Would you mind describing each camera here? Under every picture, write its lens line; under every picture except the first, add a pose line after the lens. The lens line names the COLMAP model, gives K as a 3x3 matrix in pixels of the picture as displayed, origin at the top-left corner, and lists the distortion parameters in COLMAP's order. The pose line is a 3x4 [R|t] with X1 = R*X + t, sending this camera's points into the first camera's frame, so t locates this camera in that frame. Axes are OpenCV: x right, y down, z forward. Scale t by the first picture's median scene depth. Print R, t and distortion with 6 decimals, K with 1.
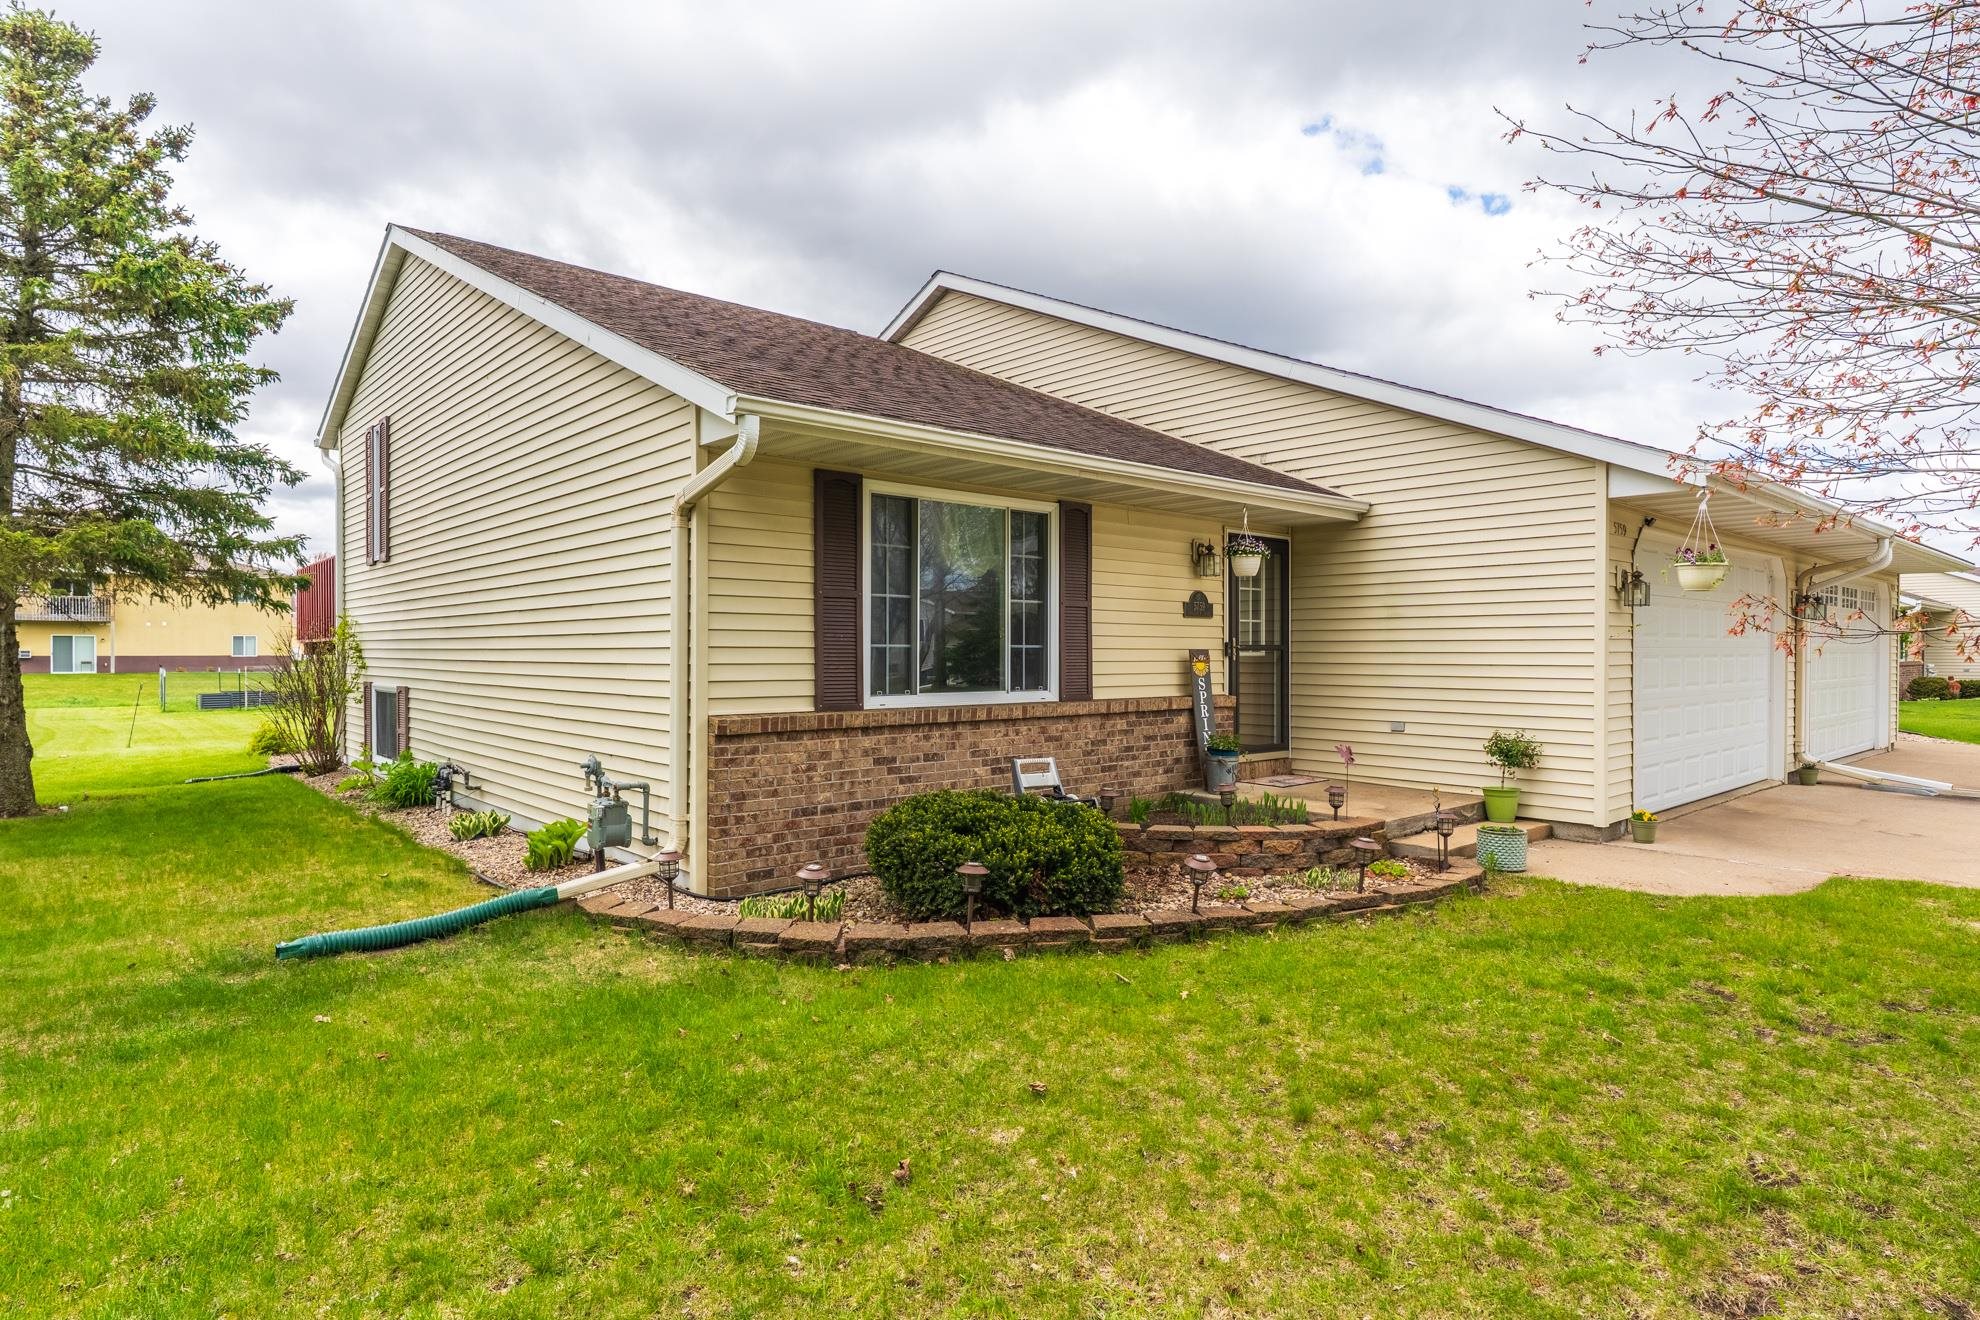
lens RADIAL K [[1076.0, 0, 992.1], [0, 1076.0, 657.1], [0, 0, 1]] dist [0.006849, 0.001375]
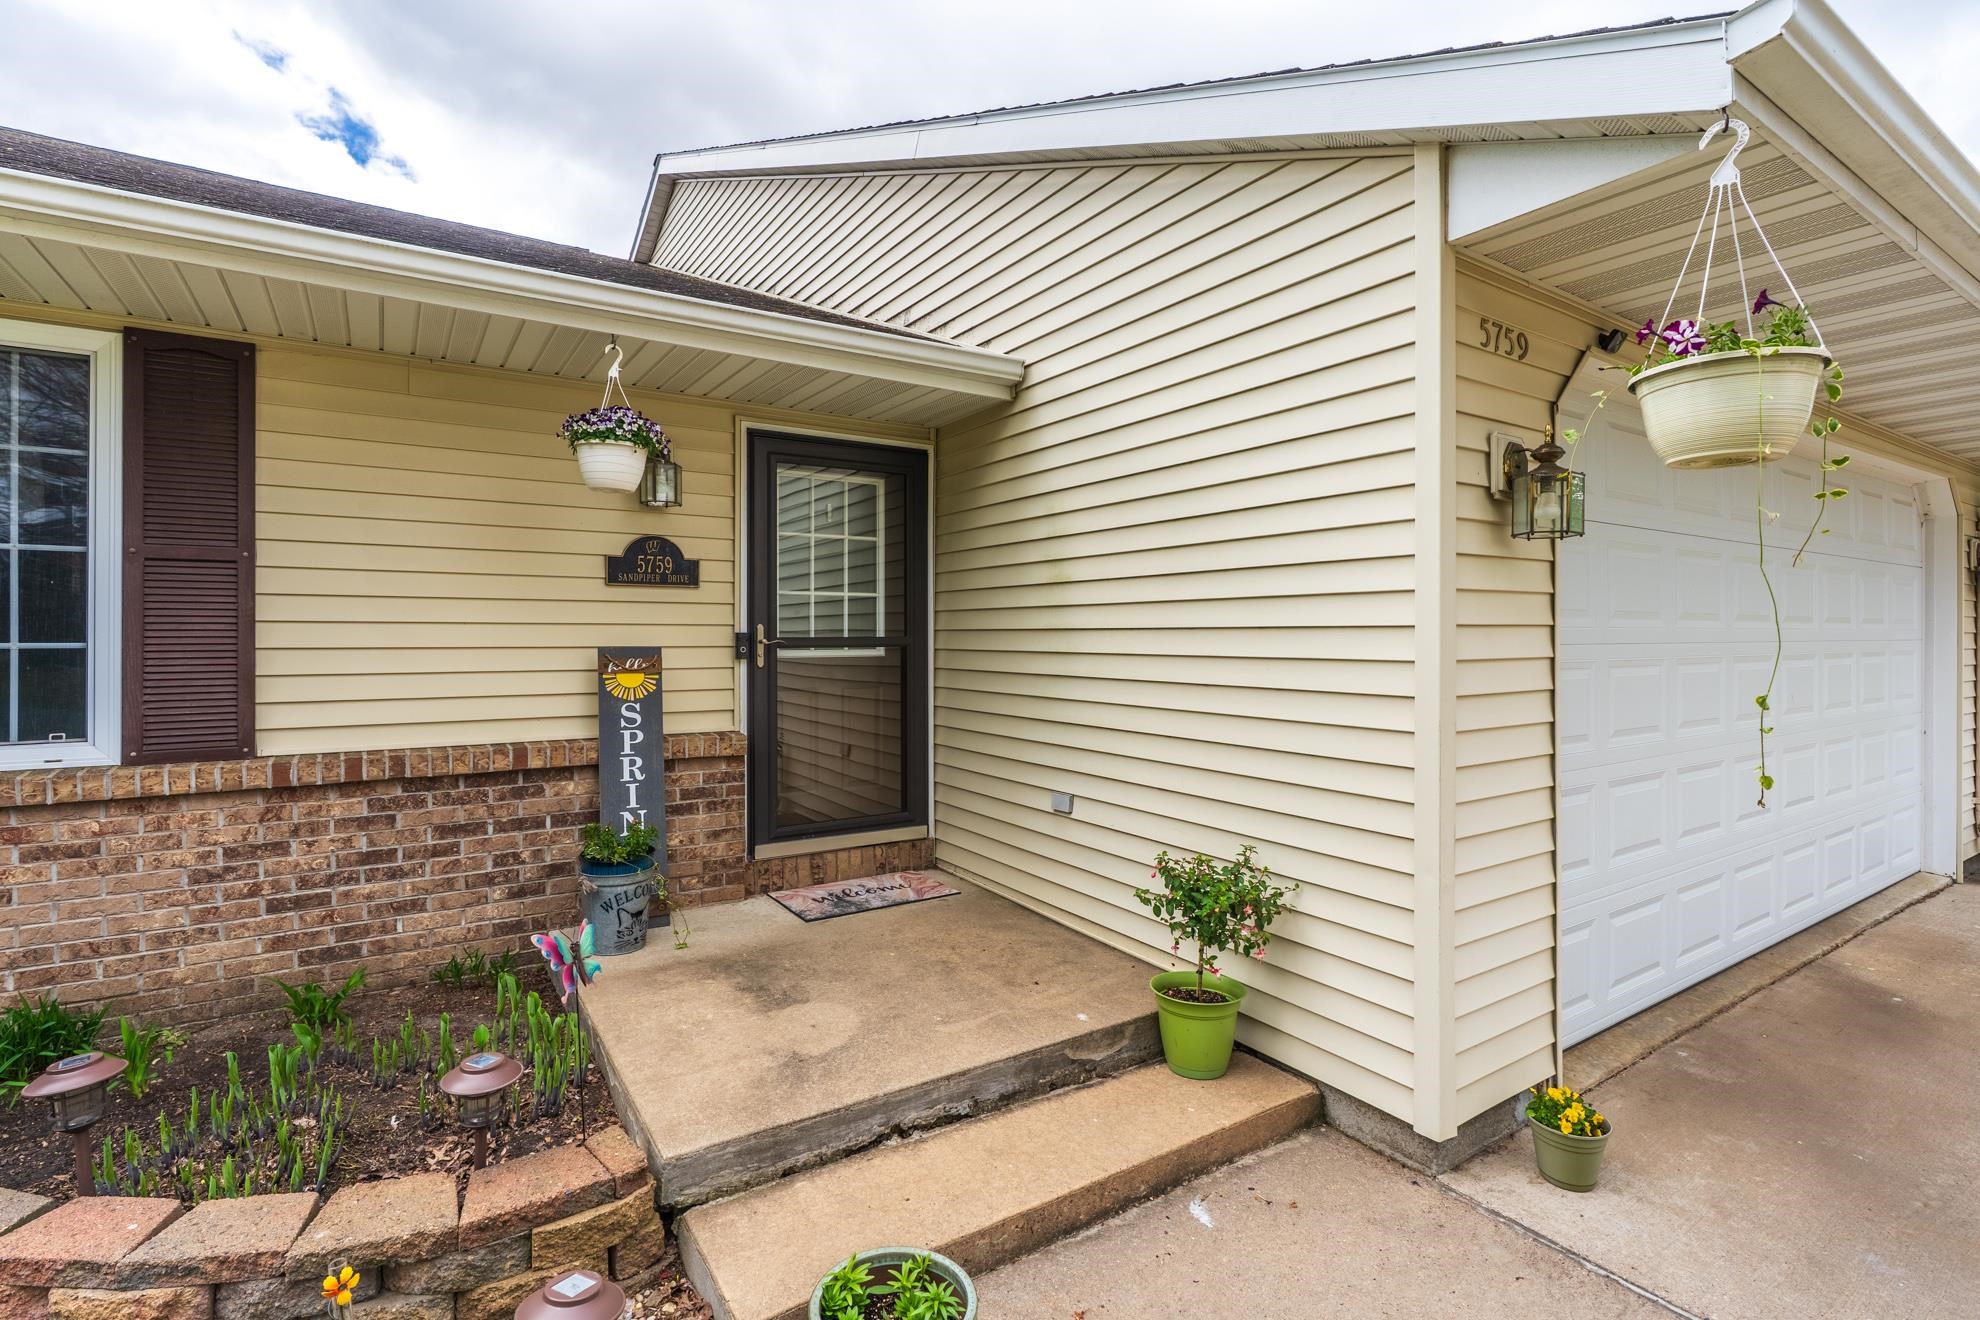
lens RADIAL K [[903.1, 0, 935.4], [0, 903.1, 637.3], [0, 0, 1]] dist [-0.007772, 0.003857]
pose [[0.981644, 0.000641, -0.190719, 0.440941], [-0.001255, 0.999994, -0.003100, -0.011428], [0.190716, 0.003283, 0.981640, 0.642127]]
